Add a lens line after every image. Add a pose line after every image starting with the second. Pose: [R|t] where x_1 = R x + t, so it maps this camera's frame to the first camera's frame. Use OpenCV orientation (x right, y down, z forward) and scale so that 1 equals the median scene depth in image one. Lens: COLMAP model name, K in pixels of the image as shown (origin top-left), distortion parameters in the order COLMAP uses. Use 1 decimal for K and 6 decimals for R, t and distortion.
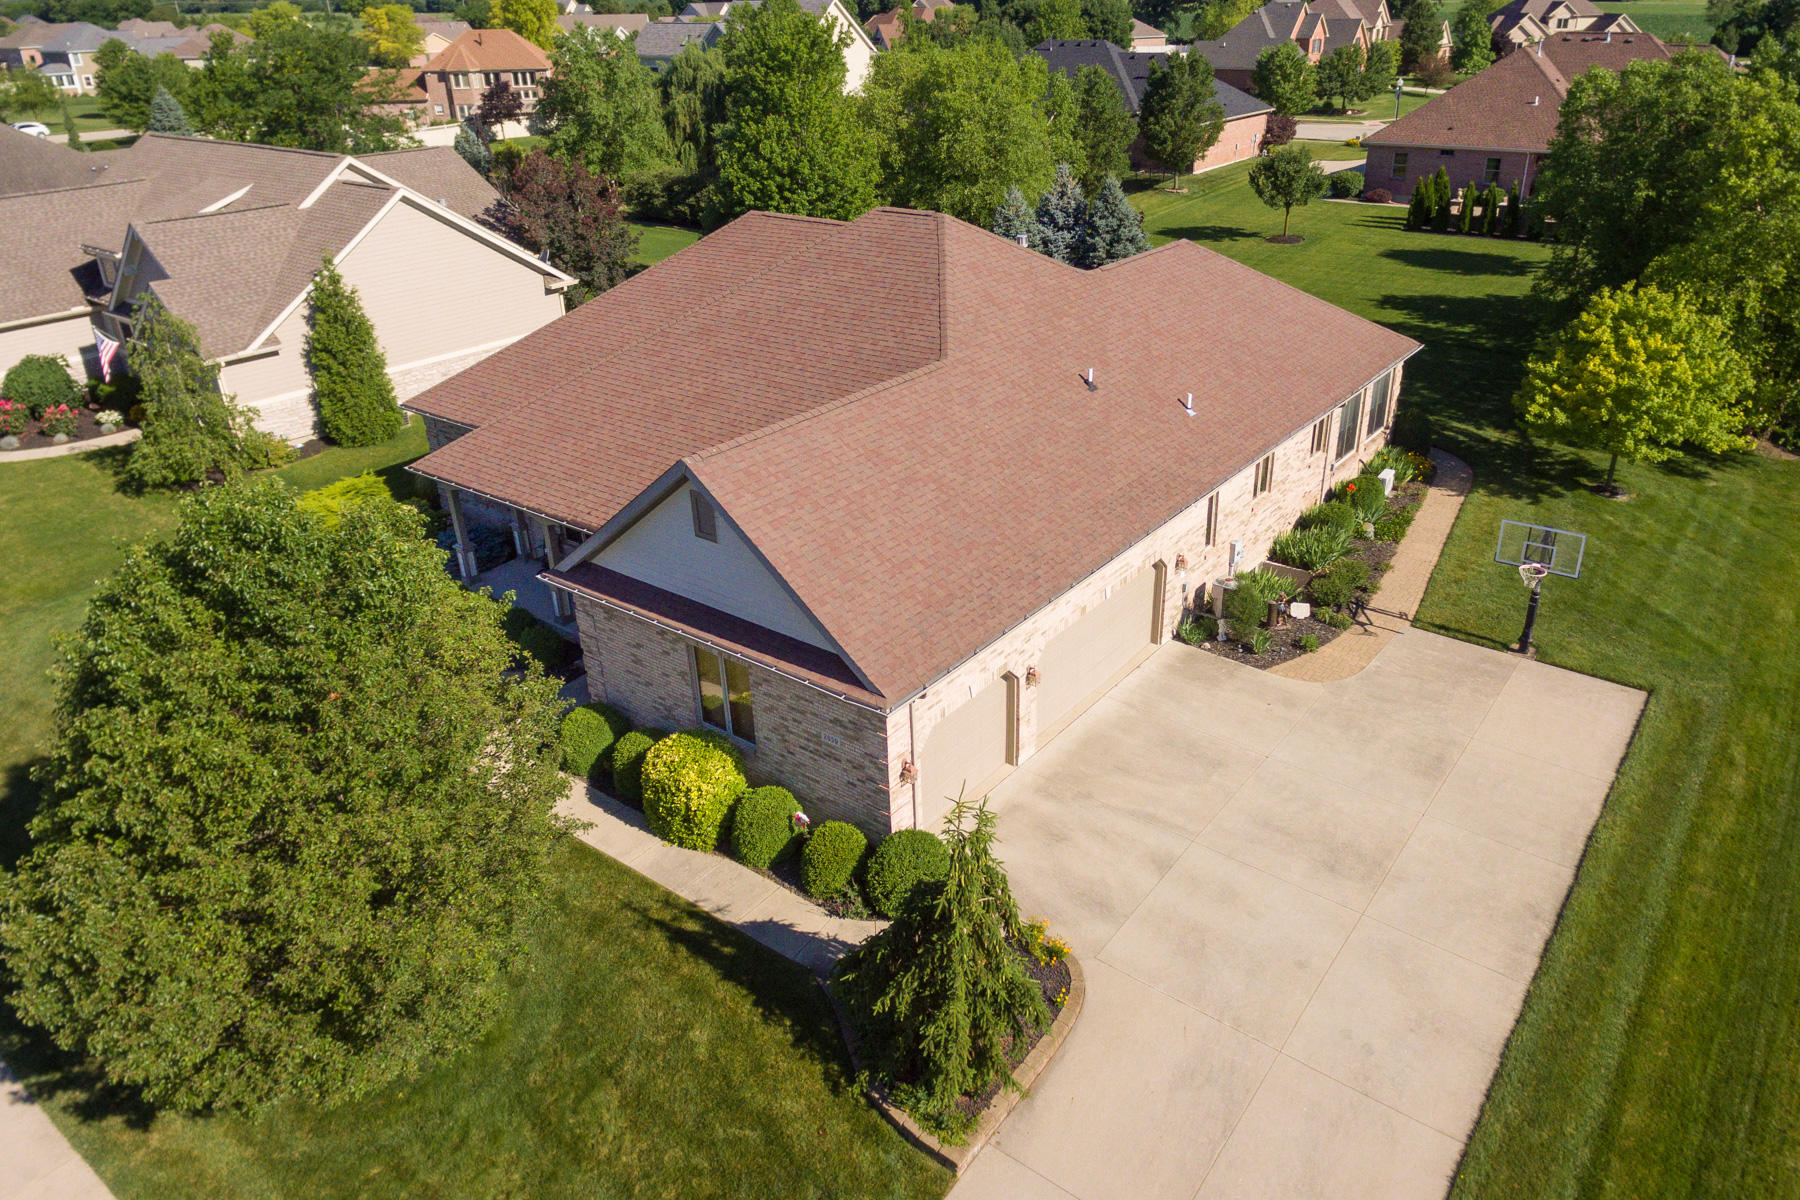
lens RADIAL K [[1244.4, 0, 928.5], [0, 1244.4, 554.1], [0, 0, 1]] dist [0.059810, -0.072450]
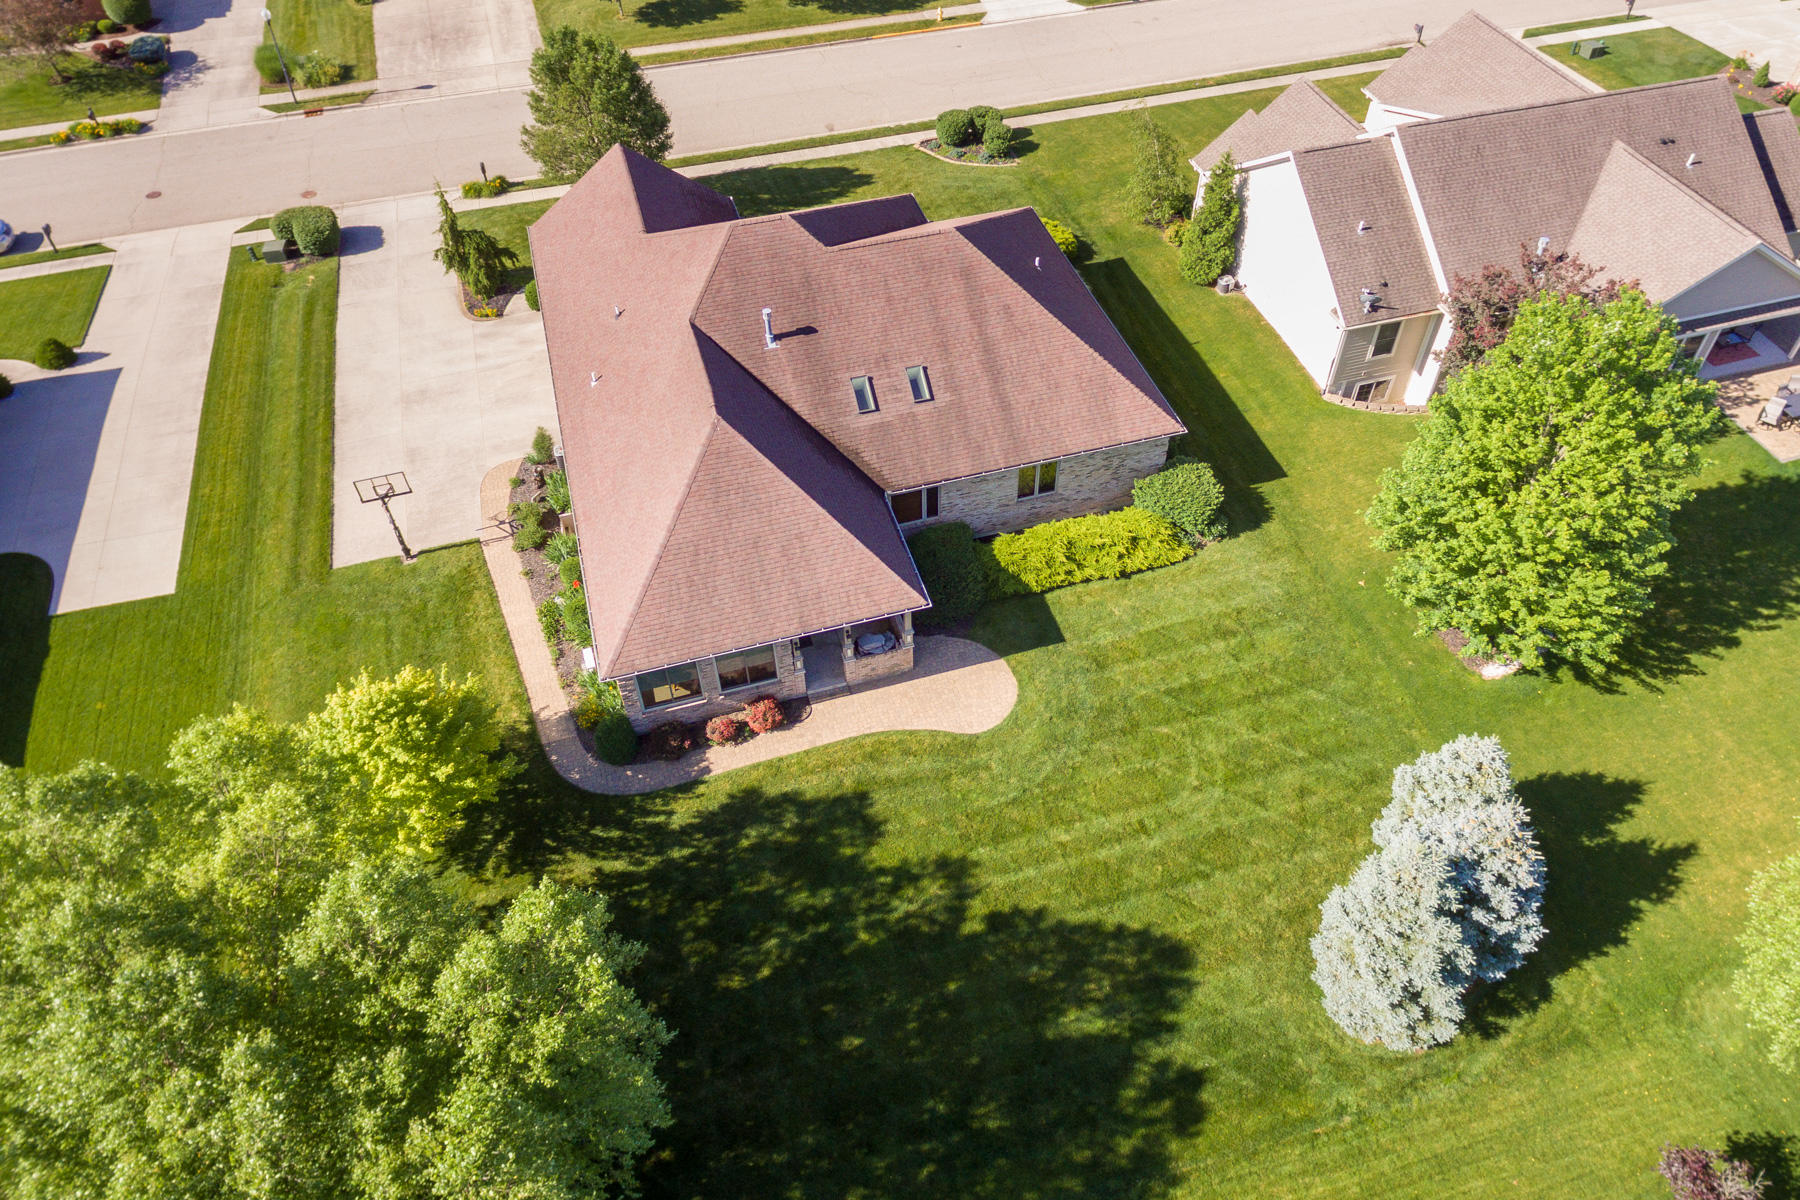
lens RADIAL K [[1244.4, 0, 928.5], [0, 1244.4, 554.1], [0, 0, 1]] dist [0.059810, -0.072450]
pose [[-0.584838, 0.595707, -0.550543, 1.076860], [-0.326966, 0.448008, 0.832095, -1.625612], [0.742332, 0.666650, -0.067236, 1.791157]]
